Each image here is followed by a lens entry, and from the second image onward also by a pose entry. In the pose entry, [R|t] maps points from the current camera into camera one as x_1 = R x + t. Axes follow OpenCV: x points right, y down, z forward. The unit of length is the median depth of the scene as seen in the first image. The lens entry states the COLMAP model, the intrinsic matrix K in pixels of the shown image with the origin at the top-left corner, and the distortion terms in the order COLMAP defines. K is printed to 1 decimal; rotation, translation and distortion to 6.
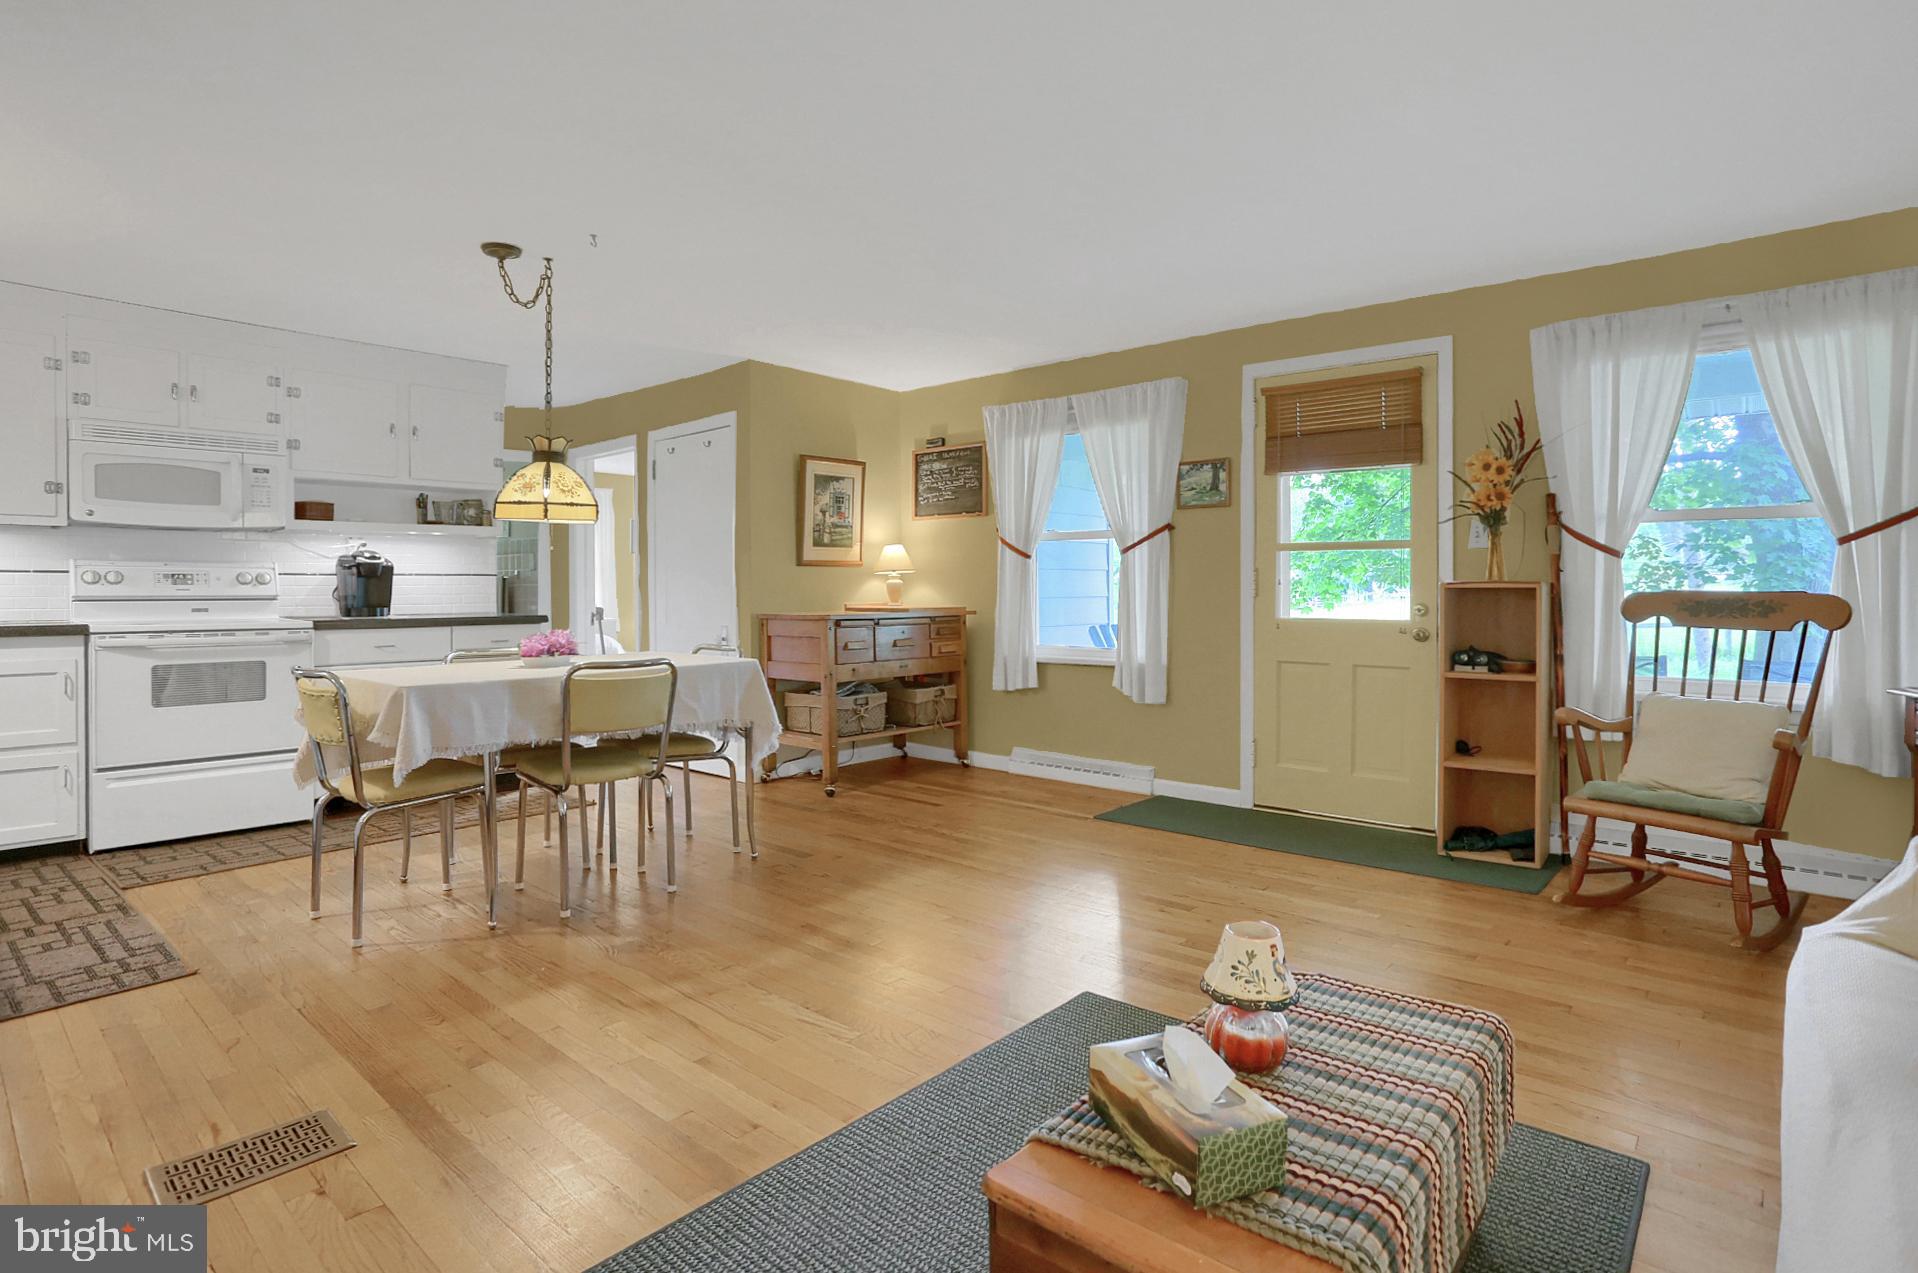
lens RADIAL K [[971.9, 0, 955.8], [0, 971.9, 591.5], [0, 0, 1]] dist [-0.035601, 0.000445]
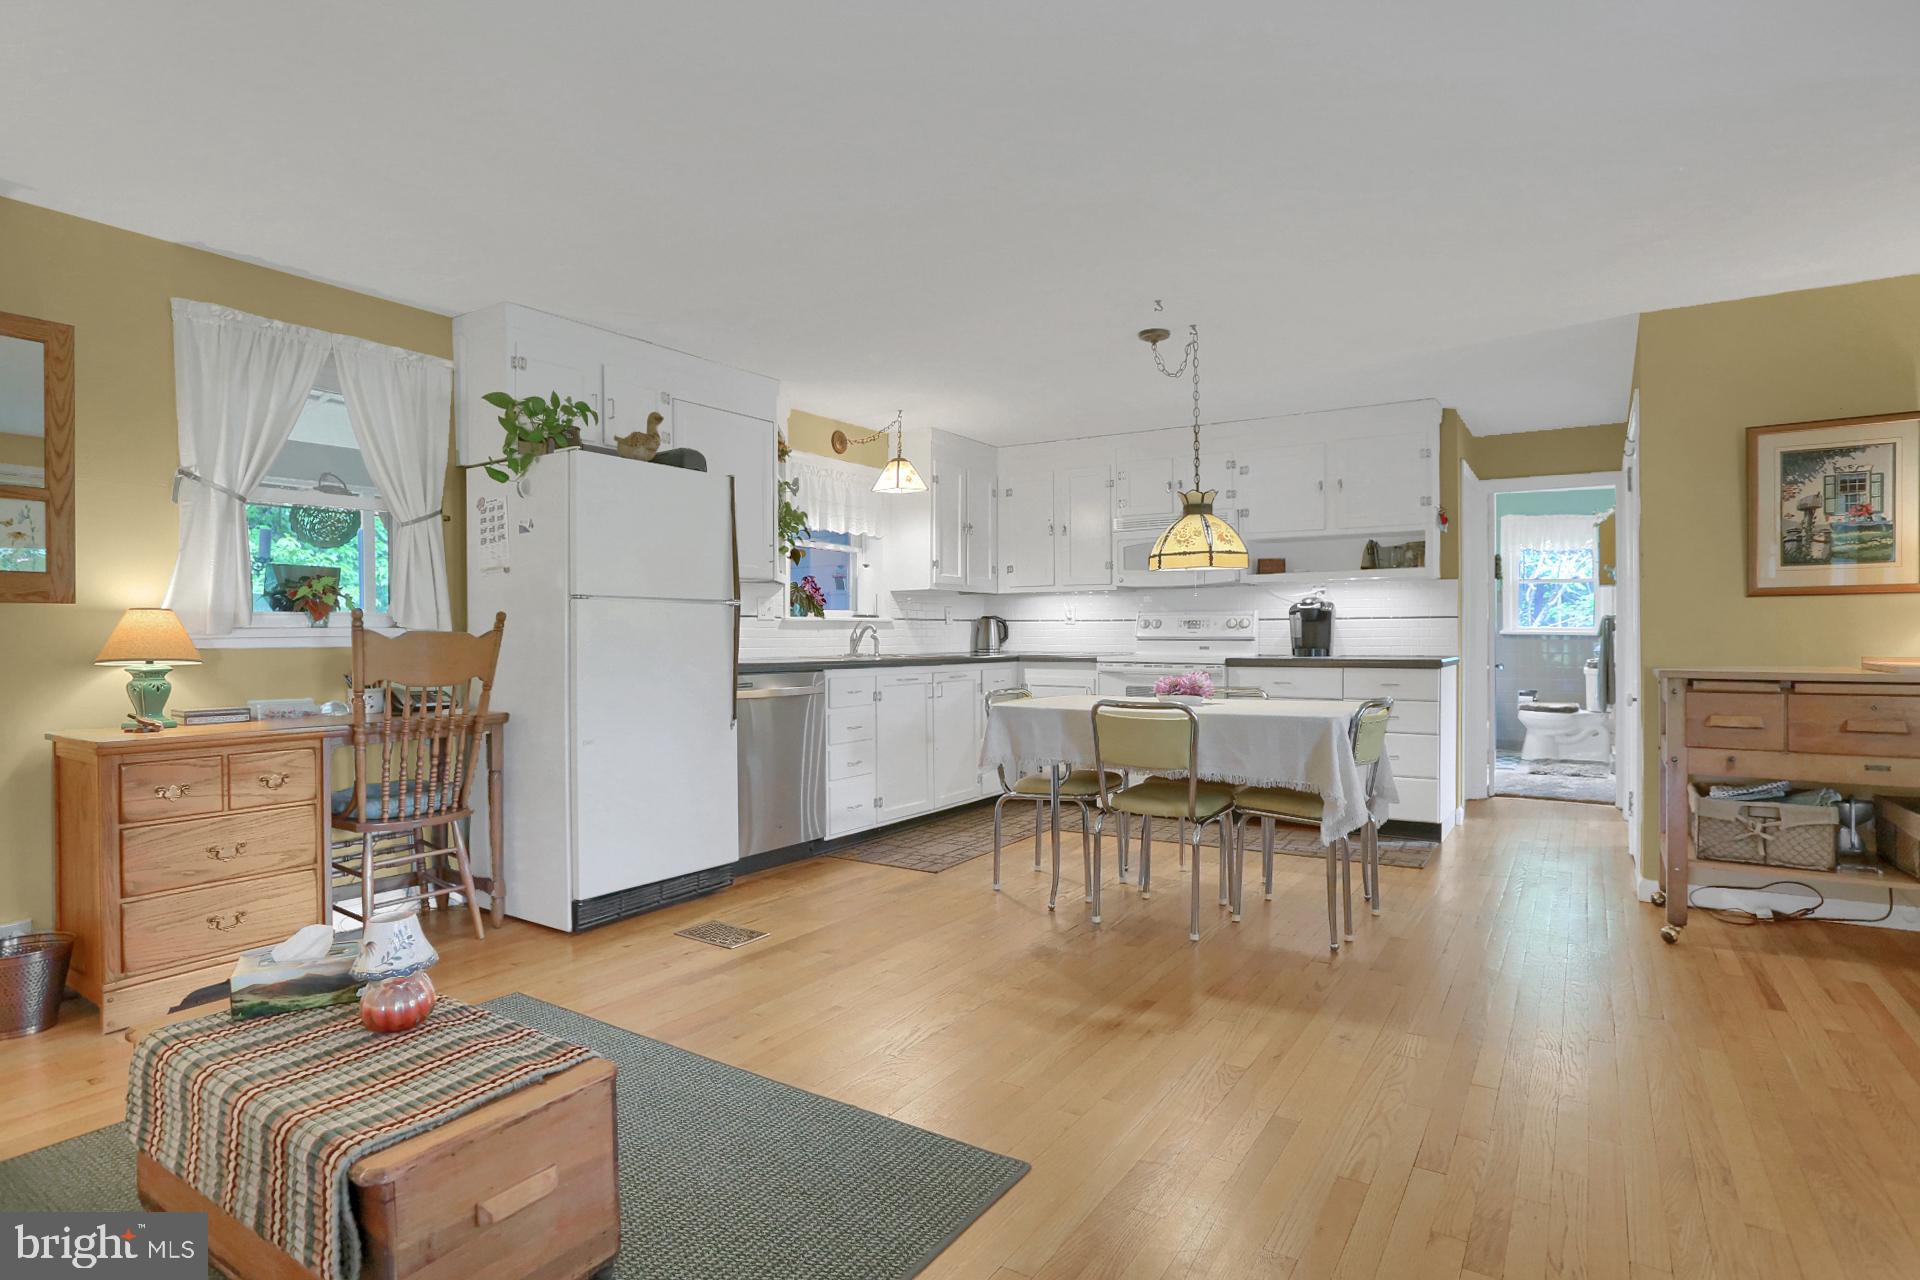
lens RADIAL K [[974.1, 0, 960.0], [0, 974.1, 640.0], [0, 0, 1]] dist [-0.061440, 0.032233]
pose [[0.152703, 0.009126, -0.988230, 0.477630], [-0.000826, 0.999958, 0.009107, -0.003179], [0.988272, -0.000575, 0.152704, 0.455563]]
